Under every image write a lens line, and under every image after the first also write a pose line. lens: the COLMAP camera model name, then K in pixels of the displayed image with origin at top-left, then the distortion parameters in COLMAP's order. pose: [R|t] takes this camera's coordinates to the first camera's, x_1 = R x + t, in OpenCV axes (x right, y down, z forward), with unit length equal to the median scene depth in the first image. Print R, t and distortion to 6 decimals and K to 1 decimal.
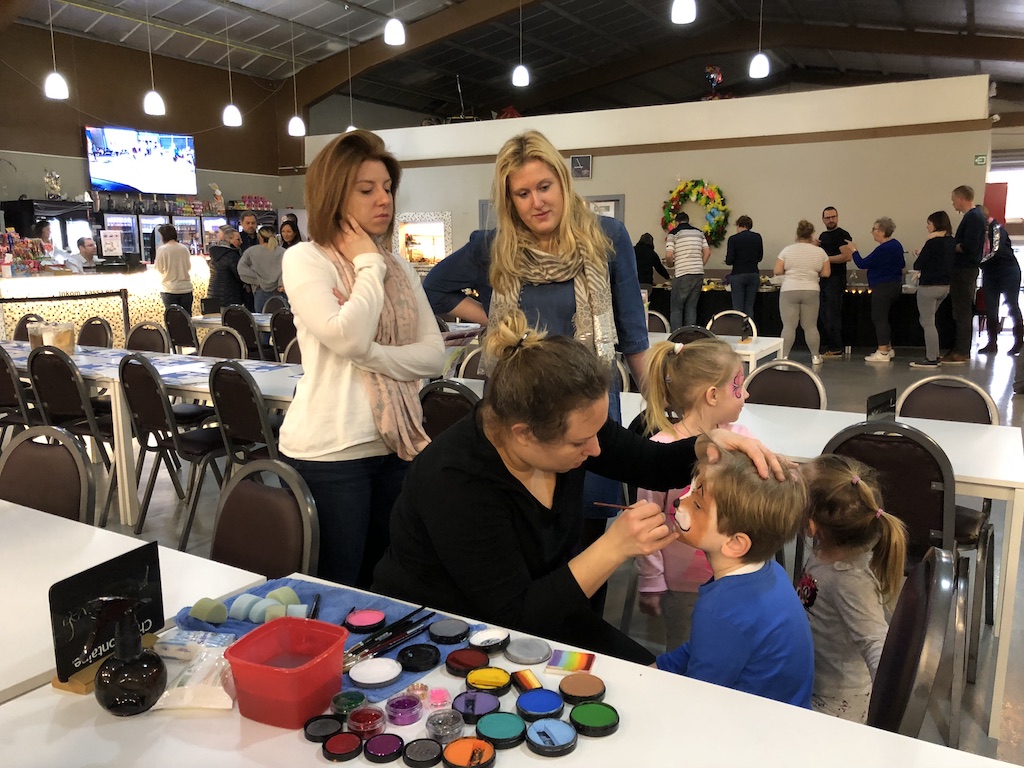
lens RADIAL K [[818.9, 0, 511.0], [0, 818.9, 377.9], [0, 0, 1]] dist [-0.007218, 0.002489]
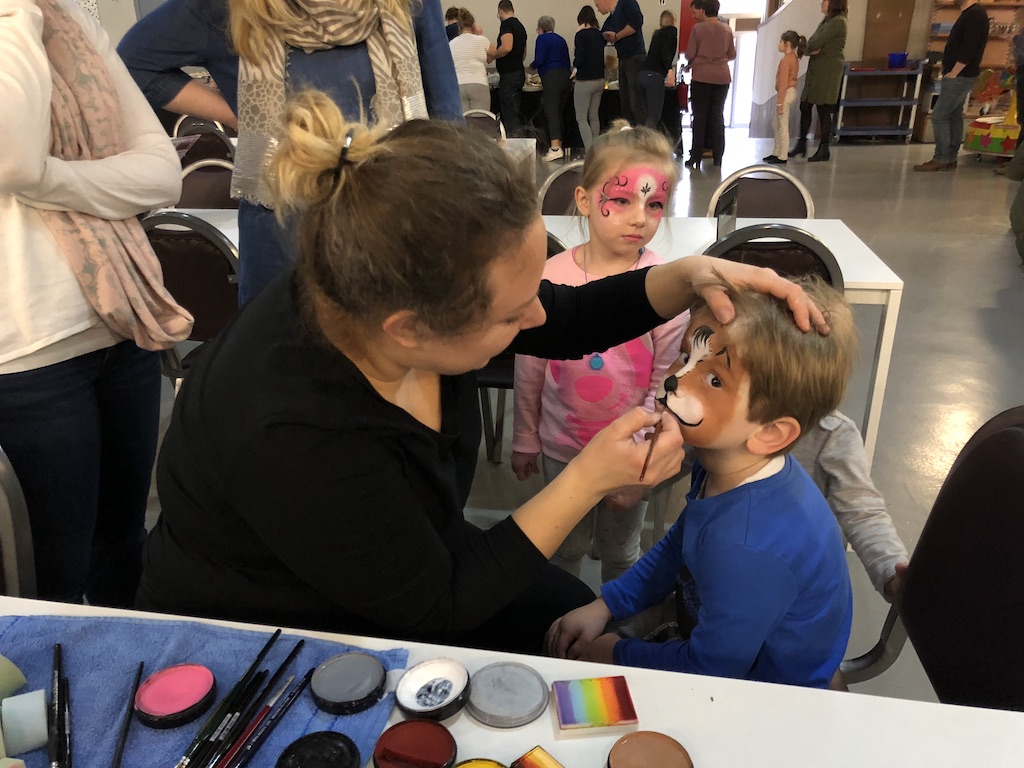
lens RADIAL K [[818.9, 0, 511.0], [0, 818.9, 377.9], [0, 0, 1]] dist [-0.007218, 0.002489]
pose [[0.931436, -0.152714, 0.330310, -0.083136], [0.074577, 0.968524, 0.237485, -0.005872], [-0.356181, -0.196569, 0.913508, 0.338104]]
